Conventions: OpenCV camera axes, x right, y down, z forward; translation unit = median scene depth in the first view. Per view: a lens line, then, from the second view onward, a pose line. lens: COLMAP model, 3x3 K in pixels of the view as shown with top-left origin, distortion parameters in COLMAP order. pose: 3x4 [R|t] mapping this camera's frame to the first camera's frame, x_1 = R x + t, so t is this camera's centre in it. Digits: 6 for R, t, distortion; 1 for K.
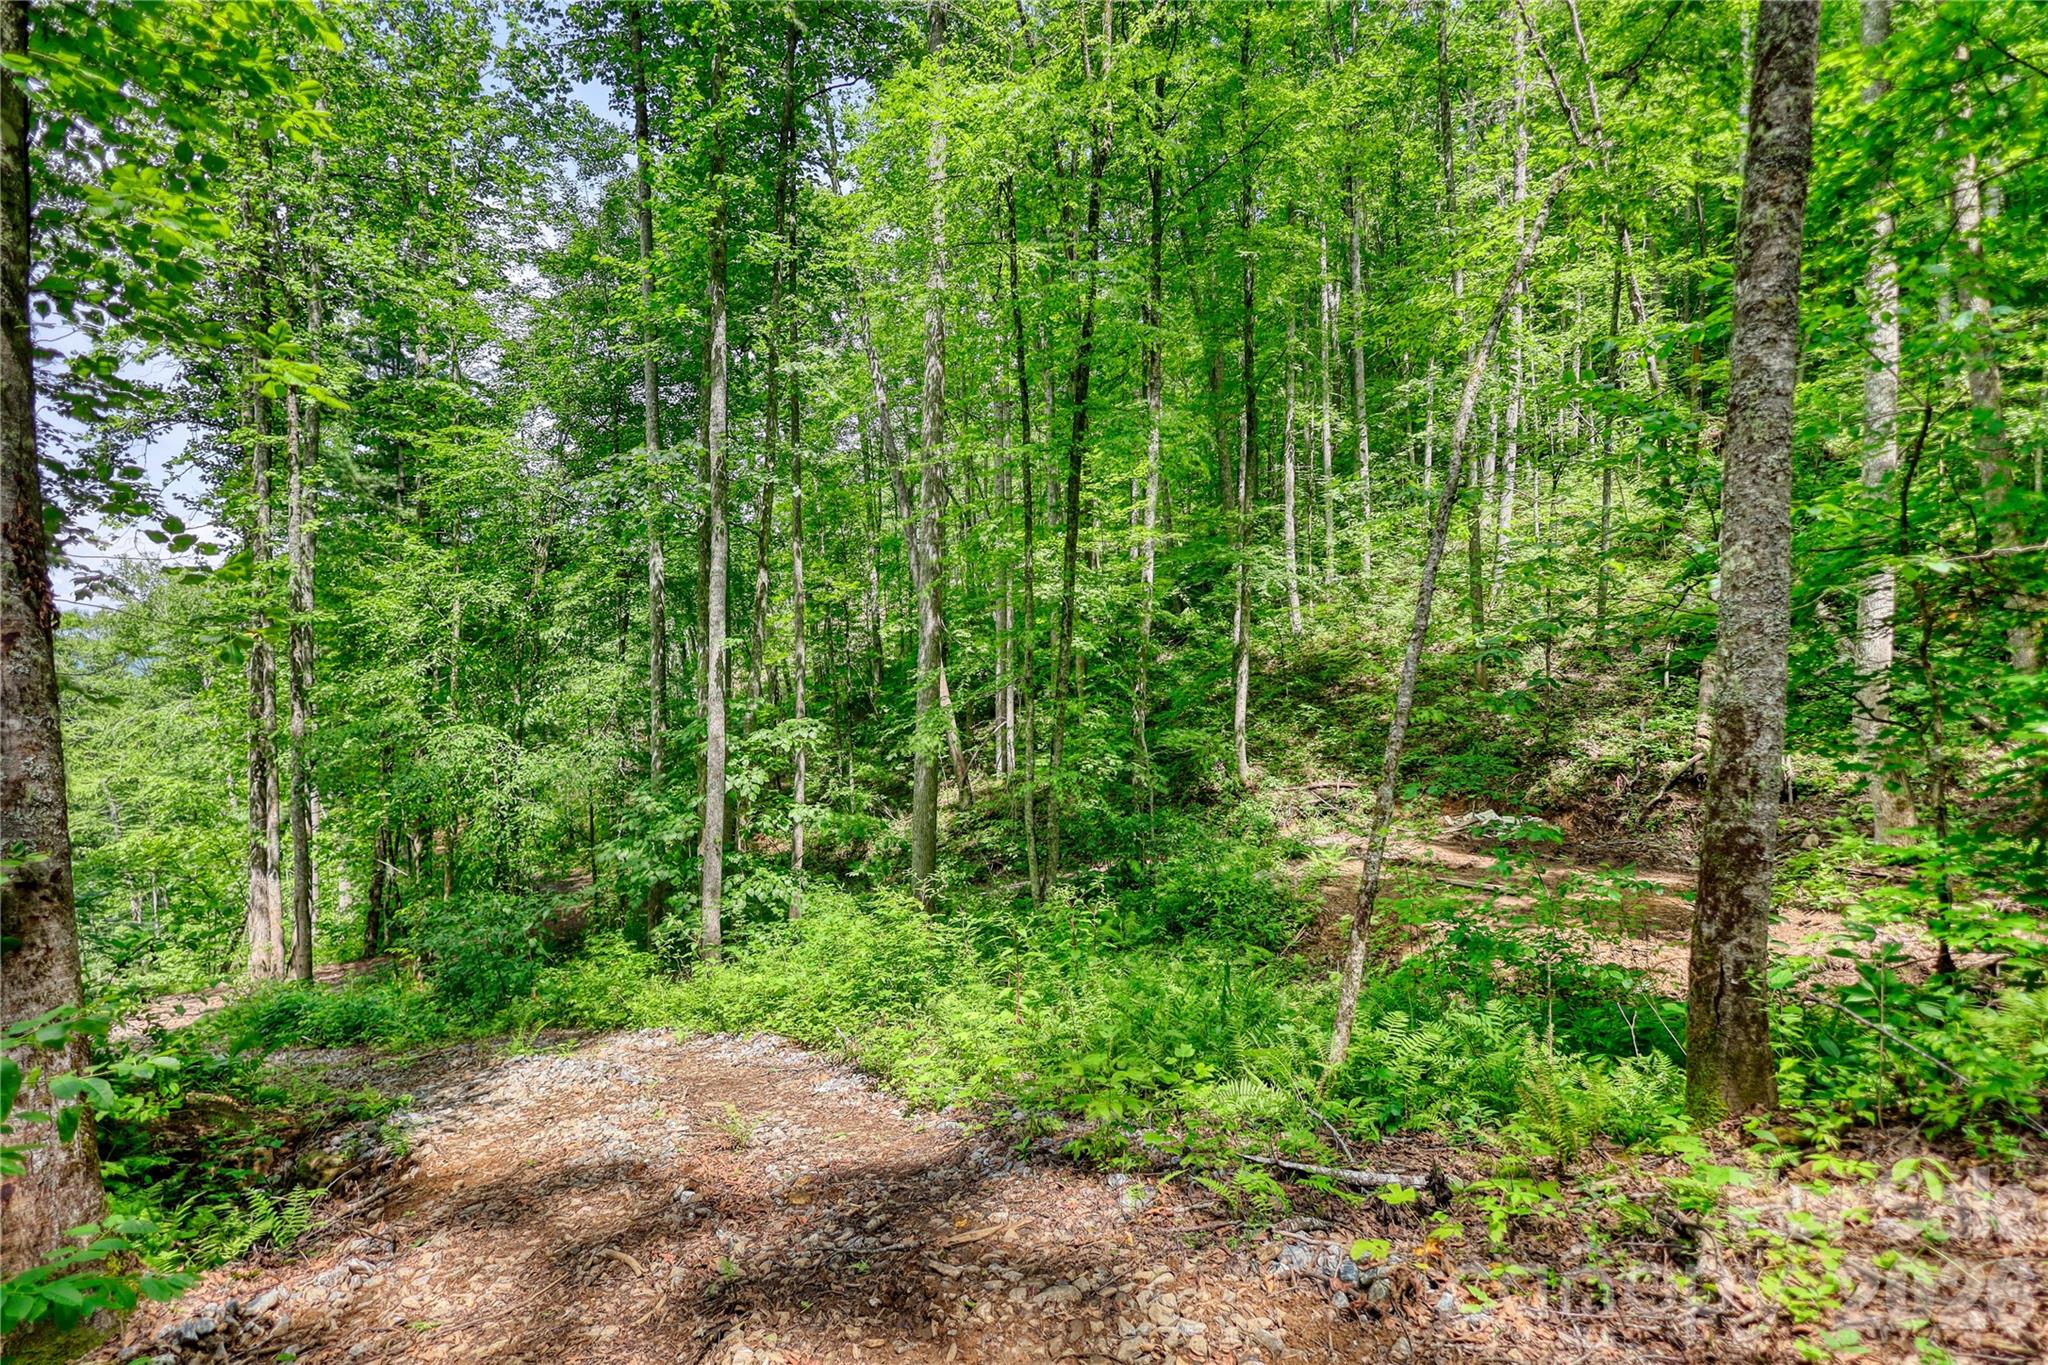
lens RADIAL K [[967.2, 0, 1023.6], [0, 967.2, 665.6], [0, 0, 1]] dist [0.001107, -0.000369]
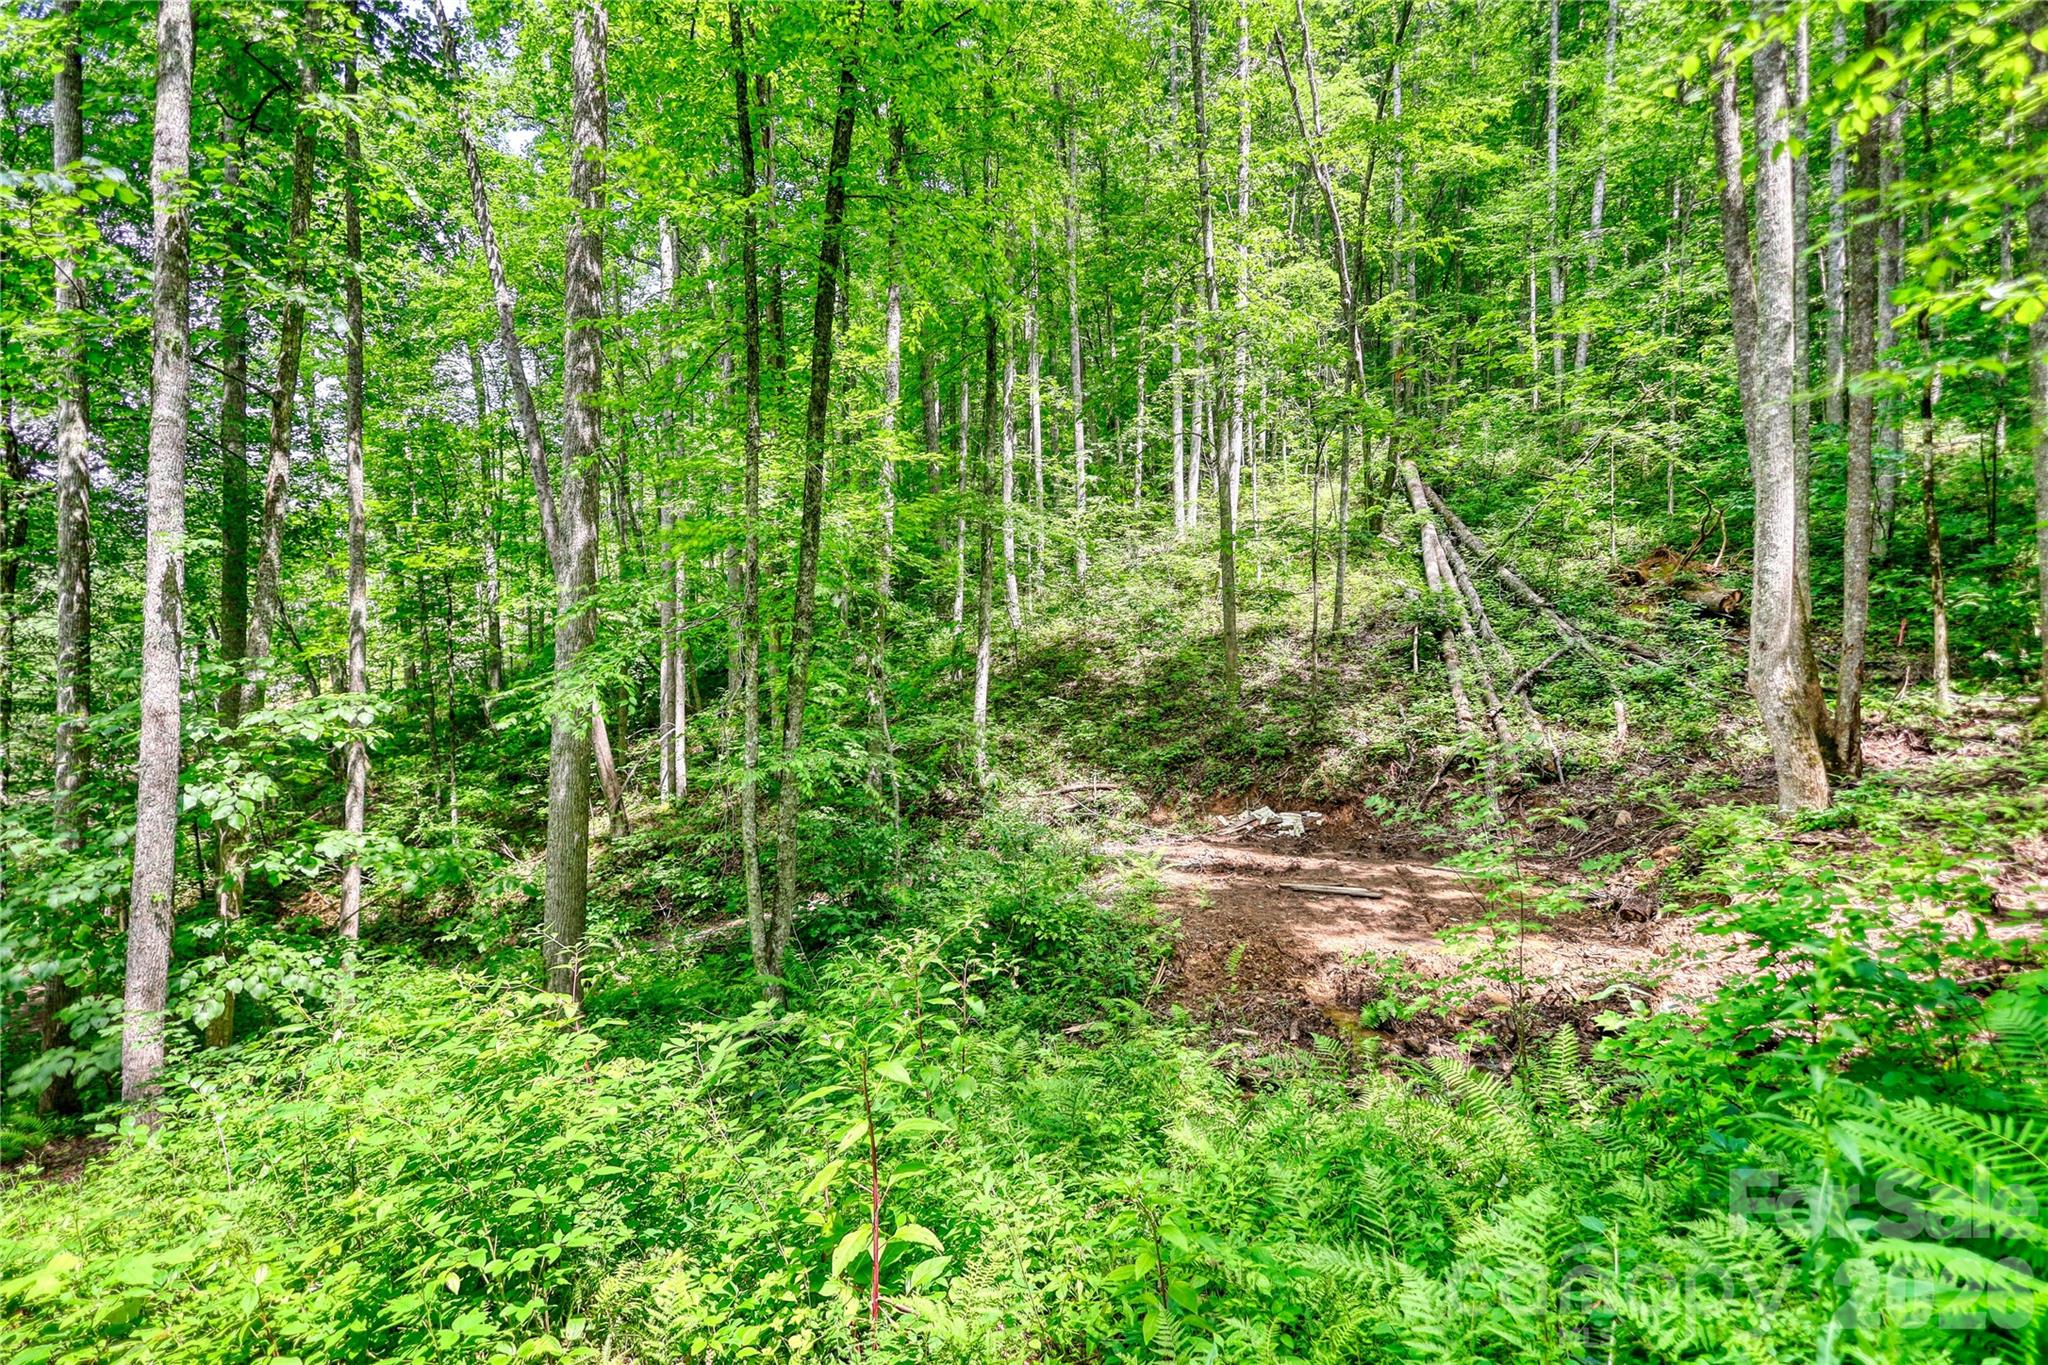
lens RADIAL K [[967.2, 0, 1013.8], [0, 967.2, 686.9], [0, 0, 1]] dist [0.001107, -0.000369]
pose [[0.943213, 0.004149, 0.332162, -0.028139], [0.000128, 0.999917, -0.012854, 0.048246], [-0.332188, 0.012166, 0.943135, 0.227182]]
